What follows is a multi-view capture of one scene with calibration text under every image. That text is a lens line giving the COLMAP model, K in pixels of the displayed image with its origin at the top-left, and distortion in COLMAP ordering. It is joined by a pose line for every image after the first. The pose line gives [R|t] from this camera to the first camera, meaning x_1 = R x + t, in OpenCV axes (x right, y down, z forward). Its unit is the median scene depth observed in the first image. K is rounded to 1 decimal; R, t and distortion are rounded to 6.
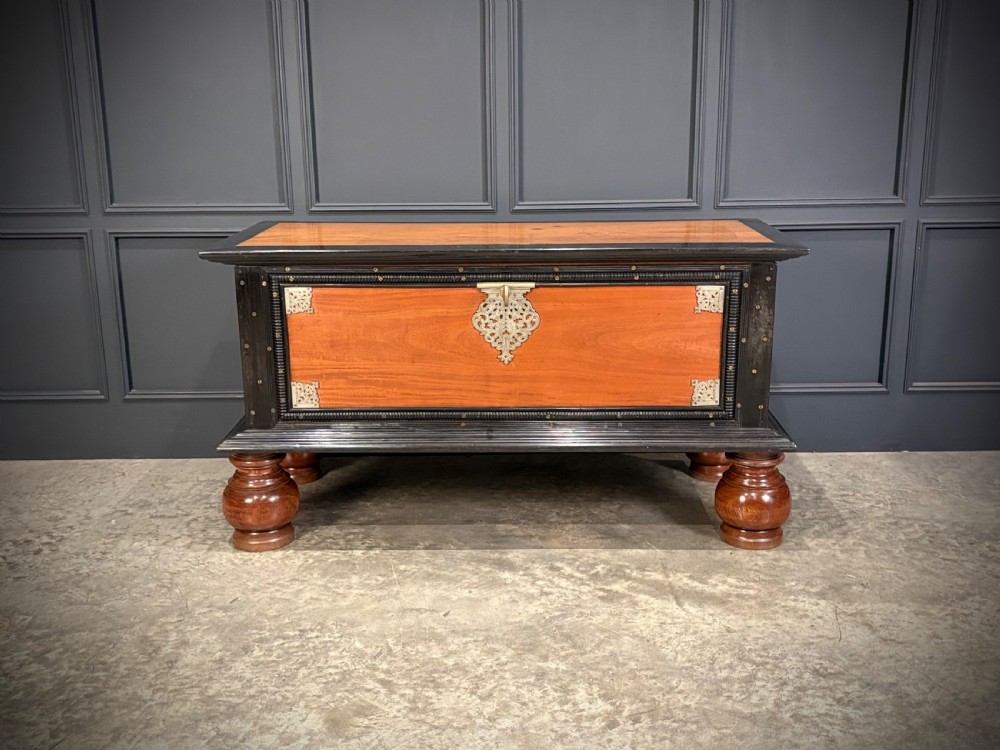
lens RADIAL K [[1108.7, 0, 494.2], [0, 1108.7, 374.8], [0, 0, 1]] dist [0.107059, -0.299293]
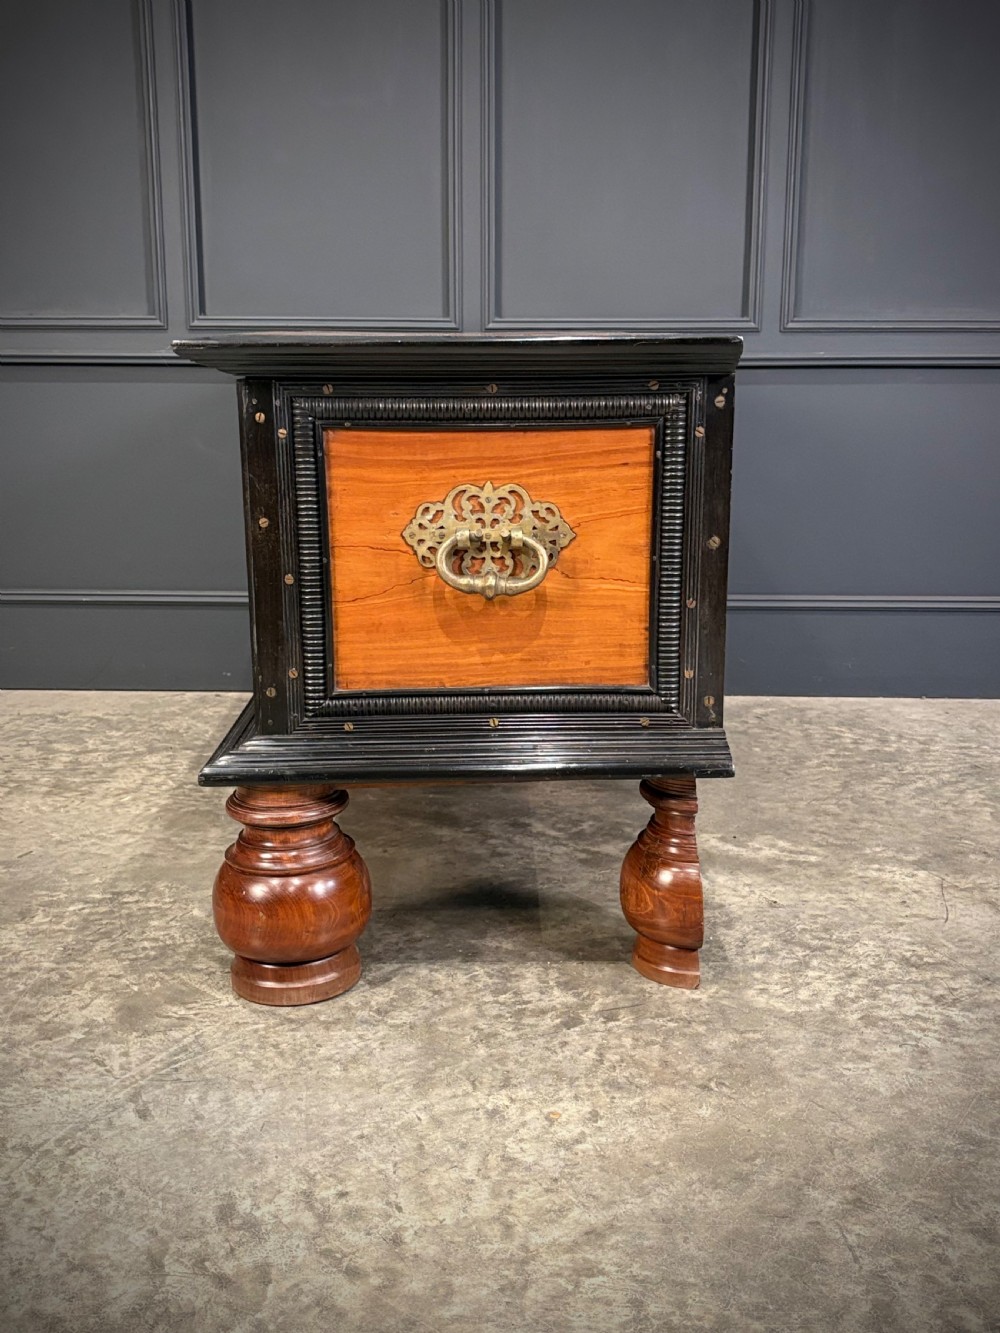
lens RADIAL K [[1441.1, 0, 501.3], [0, 1441.1, 666.1], [0, 0, 1]] dist [0.164148, -0.602813]
pose [[0.999617, 0.019450, -0.019698, 0.063480], [-0.019994, 0.999412, -0.027857, 0.110967], [0.019145, 0.028240, 0.999418, 0.146101]]
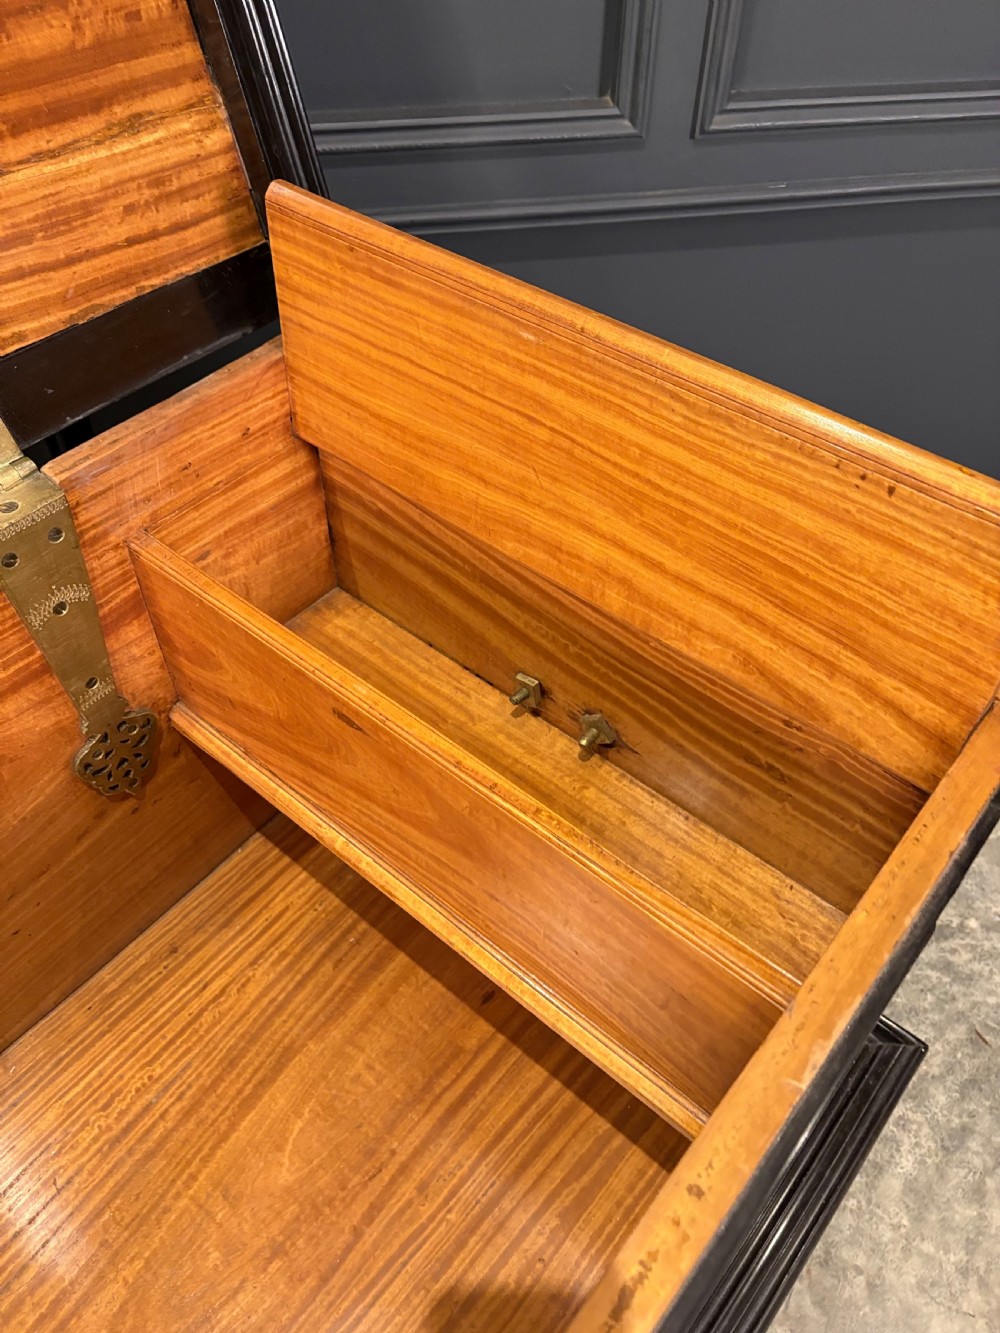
lens RADIAL K [[1012.2, 0, 496.3], [0, 1012.2, 670.4], [0, 0, 1]] dist [0.084058, -0.105845]
pose [[0.989865, -0.096872, 0.103841, 0.144982], [0.021212, 0.823874, 0.566375, -0.245591], [-0.140418, -0.558432, 0.817579, 0.952103]]
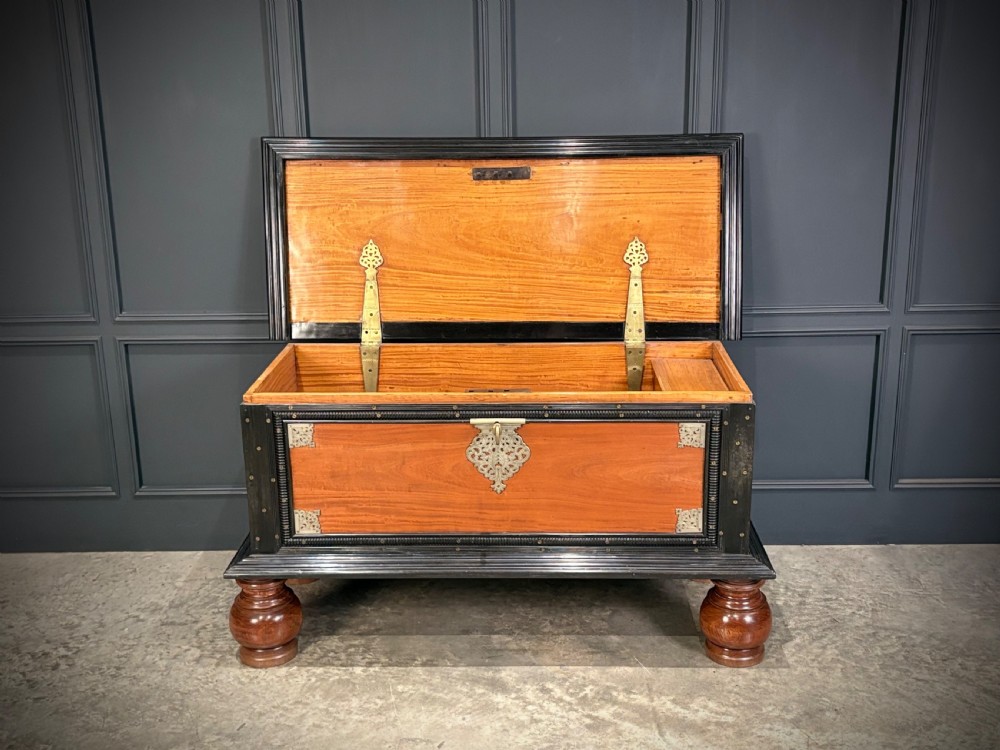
lens RADIAL K [[1153.5, 0, 499.4], [0, 1153.5, 358.1], [0, 0, 1]] dist [0.045332, -0.097339]
pose [[0.999951, -0.002487, -0.009537, 0.023856], [0.002621, 0.999898, 0.014037, -0.165289], [0.009501, -0.014062, 0.999856, -0.093635]]
